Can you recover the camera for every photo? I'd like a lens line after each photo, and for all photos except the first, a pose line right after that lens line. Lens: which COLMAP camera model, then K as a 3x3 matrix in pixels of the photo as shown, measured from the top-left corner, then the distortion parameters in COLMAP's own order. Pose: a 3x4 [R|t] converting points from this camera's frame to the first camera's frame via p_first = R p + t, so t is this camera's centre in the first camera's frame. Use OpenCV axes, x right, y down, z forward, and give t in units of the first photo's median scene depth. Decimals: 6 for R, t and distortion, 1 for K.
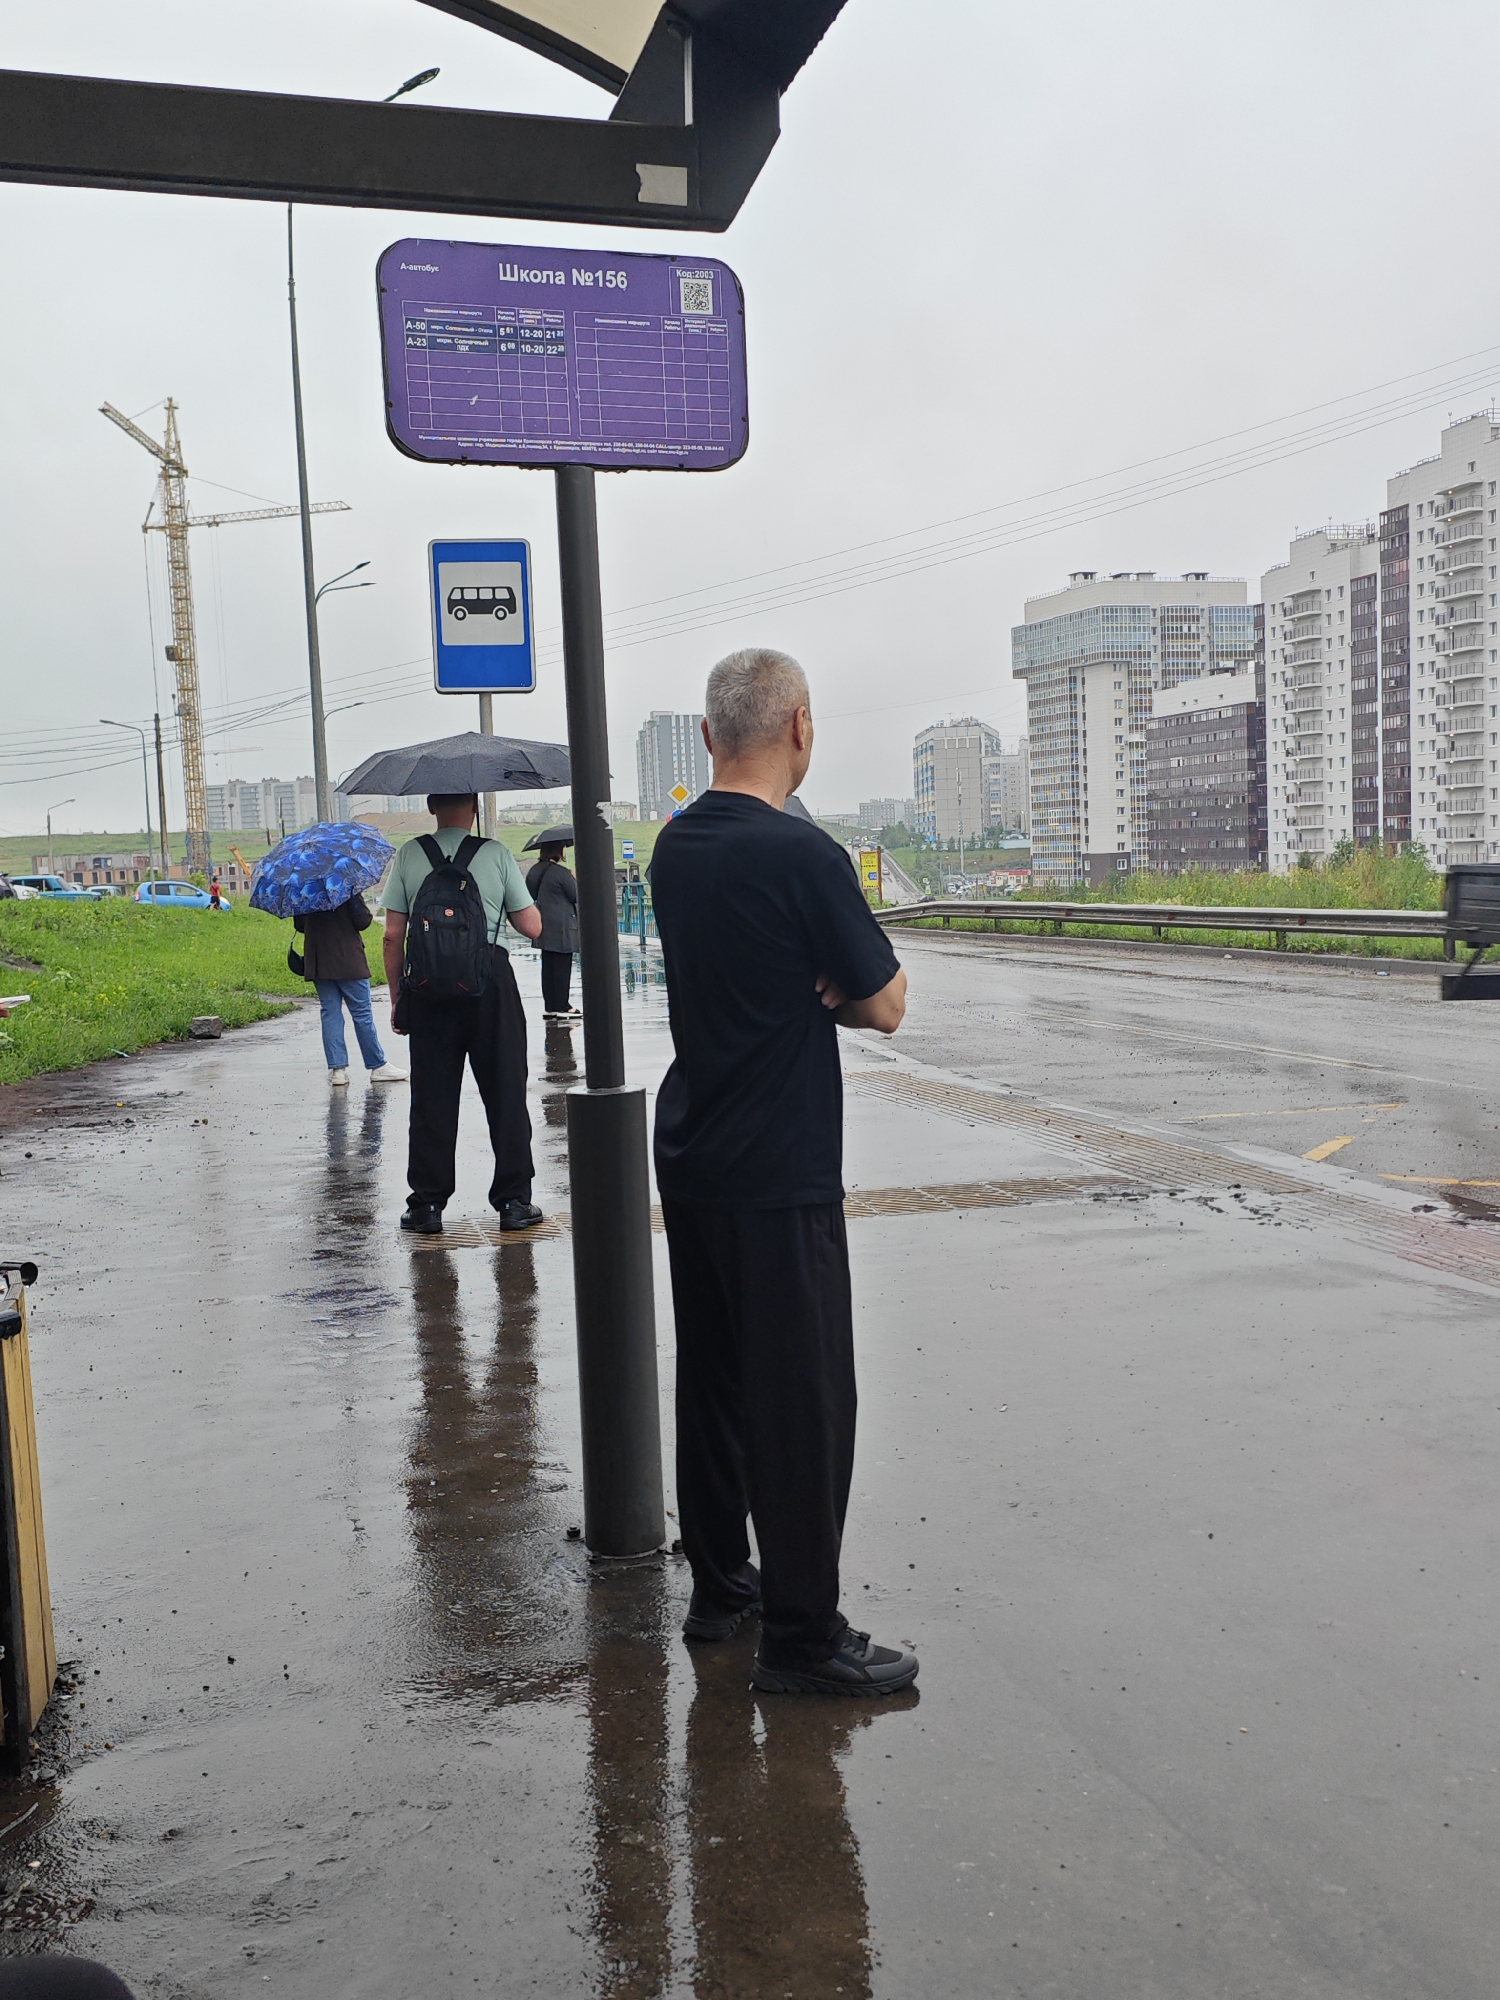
lens RADIAL K [[2046.1, 0, 750.6], [0, 2046.1, 1003.9], [0, 0, 1]] dist [0.082778, 0.000000]
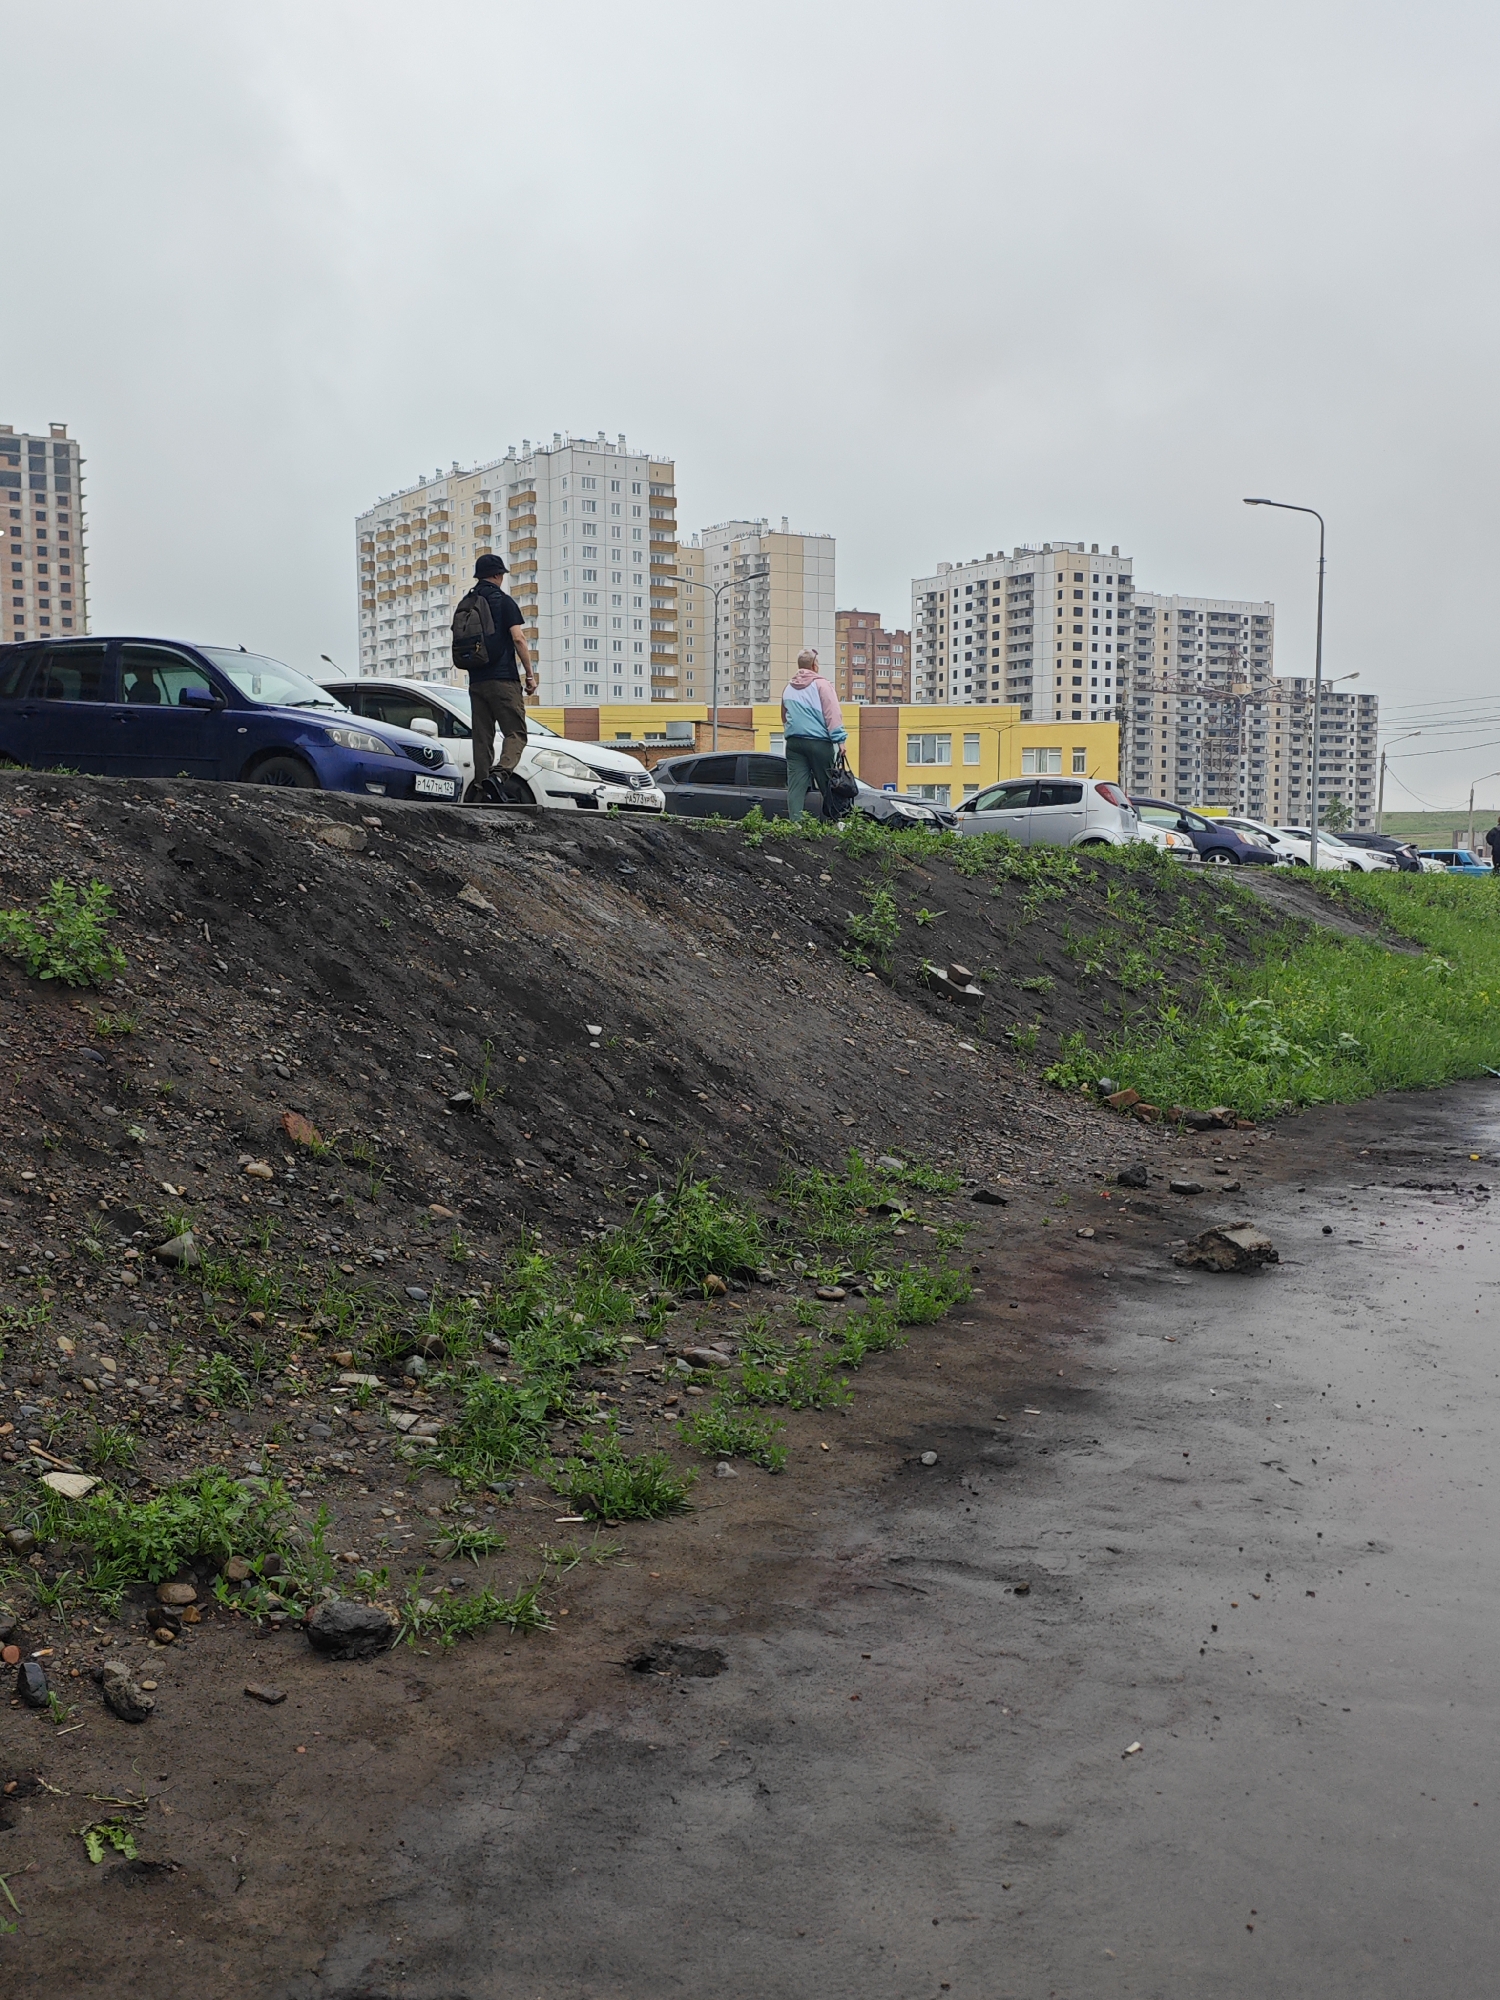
lens RADIAL K [[2046.1, 0, 751.0], [0, 2046.1, 1000.3], [0, 0, 1]] dist [0.082778, 0.000000]
pose [[0.789309, 0.085677, -0.607989, -0.047109], [-0.079437, 0.996144, 0.037249, -0.009013], [0.608836, 0.018895, 0.793071, 0.181847]]
